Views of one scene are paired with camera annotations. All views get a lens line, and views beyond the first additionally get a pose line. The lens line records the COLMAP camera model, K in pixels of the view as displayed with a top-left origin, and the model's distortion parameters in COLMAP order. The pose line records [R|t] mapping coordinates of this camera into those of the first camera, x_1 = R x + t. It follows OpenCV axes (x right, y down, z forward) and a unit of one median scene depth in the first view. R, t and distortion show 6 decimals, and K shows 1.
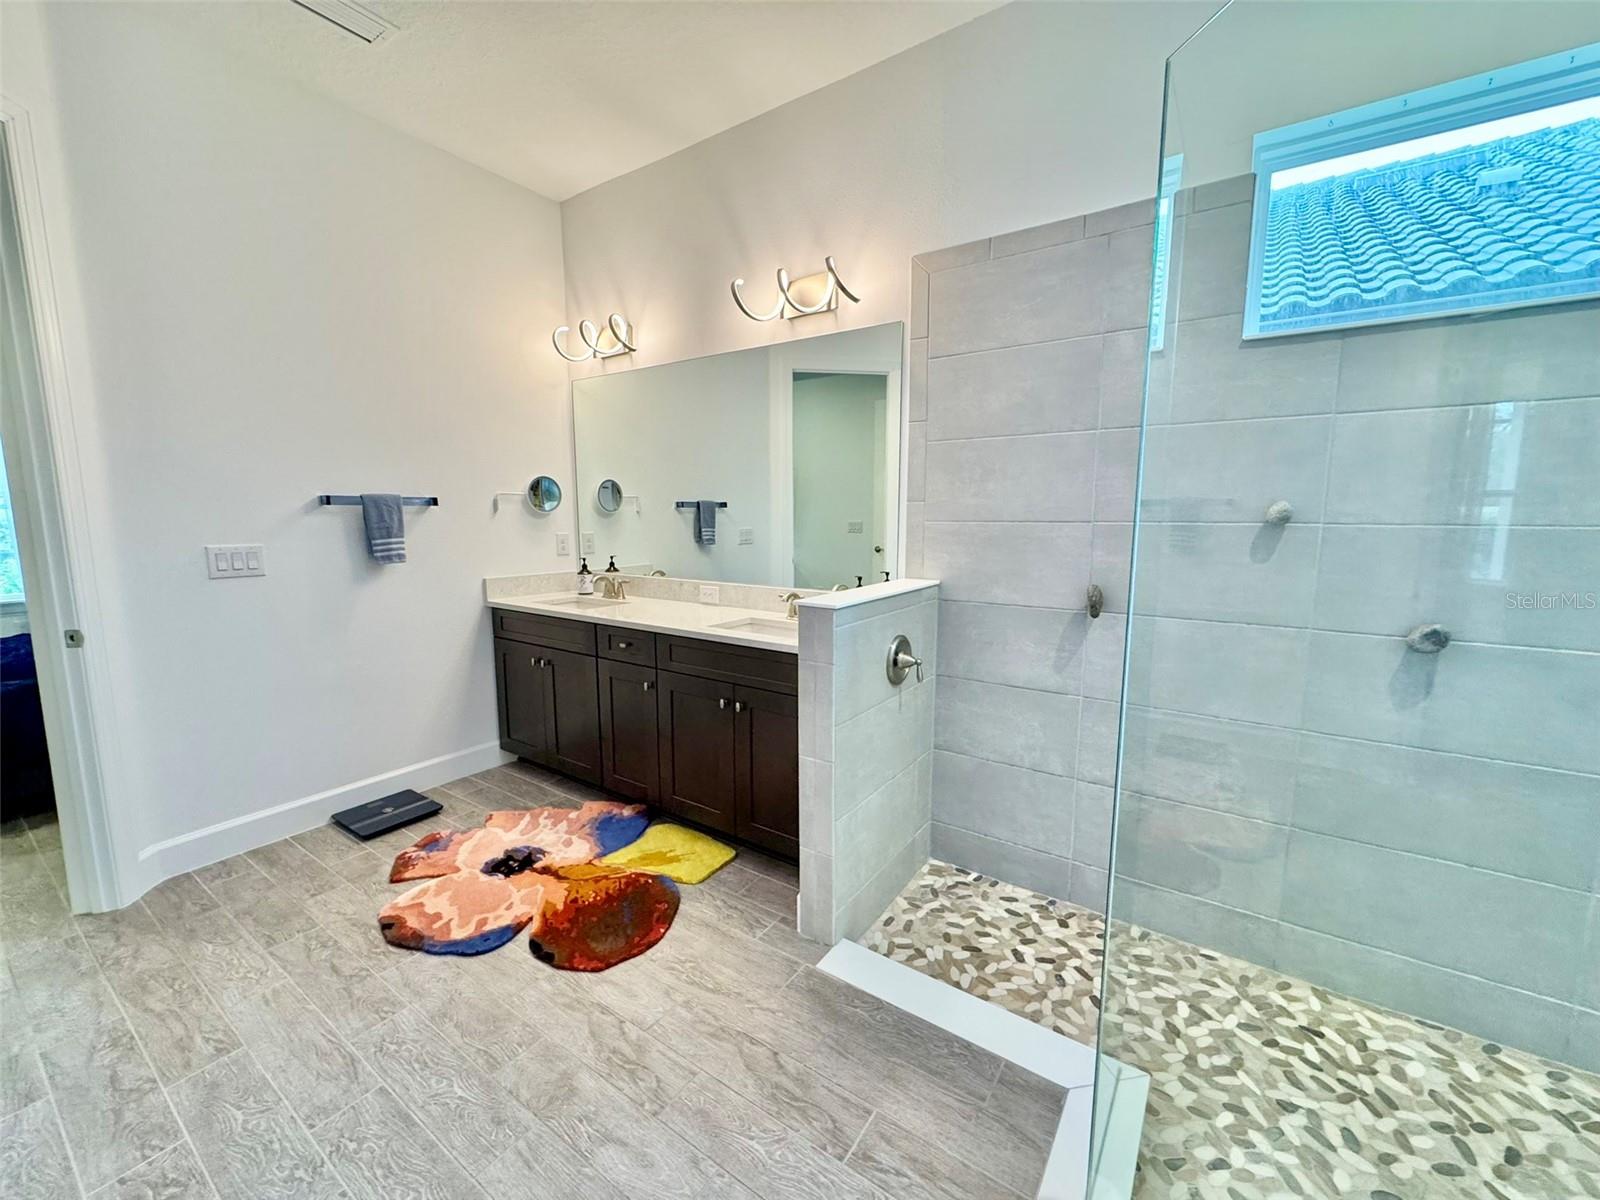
lens RADIAL K [[634.2, 0, 802.7], [0, 634.2, 597.0], [0, 0, 1]] dist [-0.000802, 0.000274]
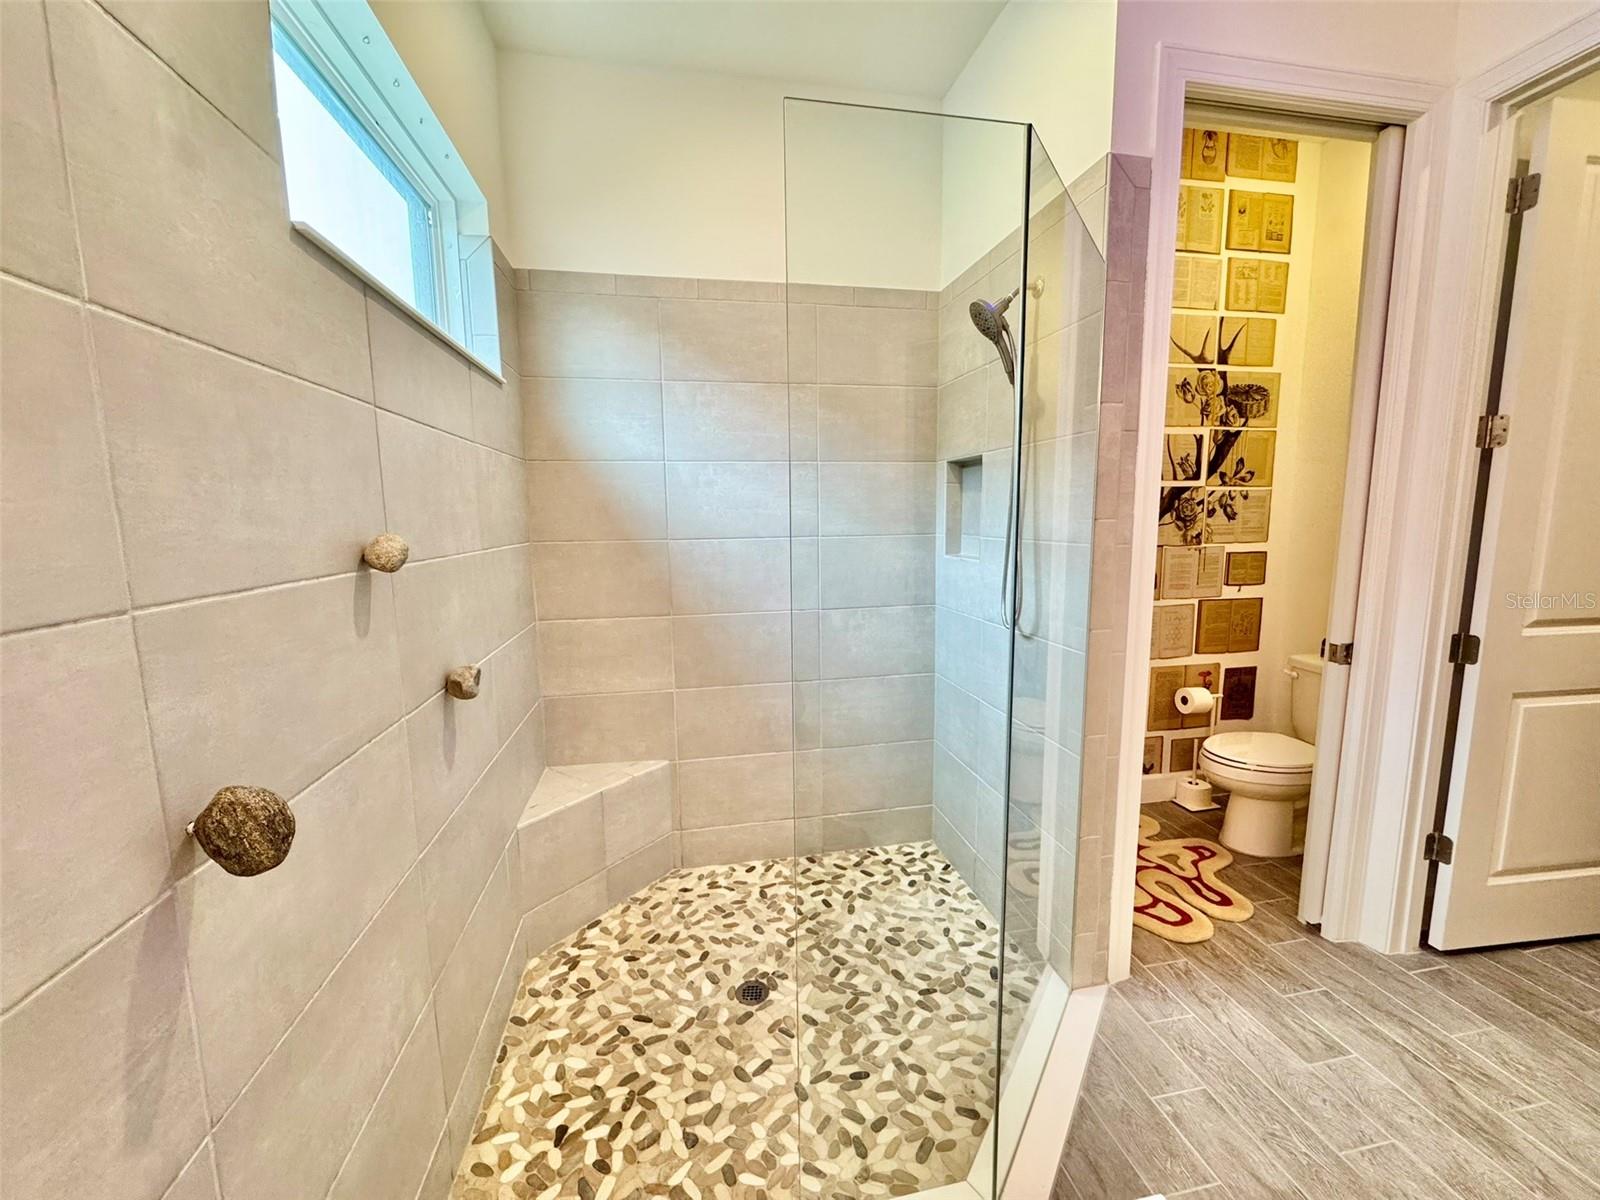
lens RADIAL K [[634.2, 0, 802.7], [0, 634.2, 597.0], [0, 0, 1]] dist [-0.000802, 0.000274]
pose [[-0.706591, -0.081942, 0.702862, 0.012300], [0.106125, 0.969768, 0.219746, -0.211706], [-0.699619, 0.229862, -0.676533, 1.293973]]
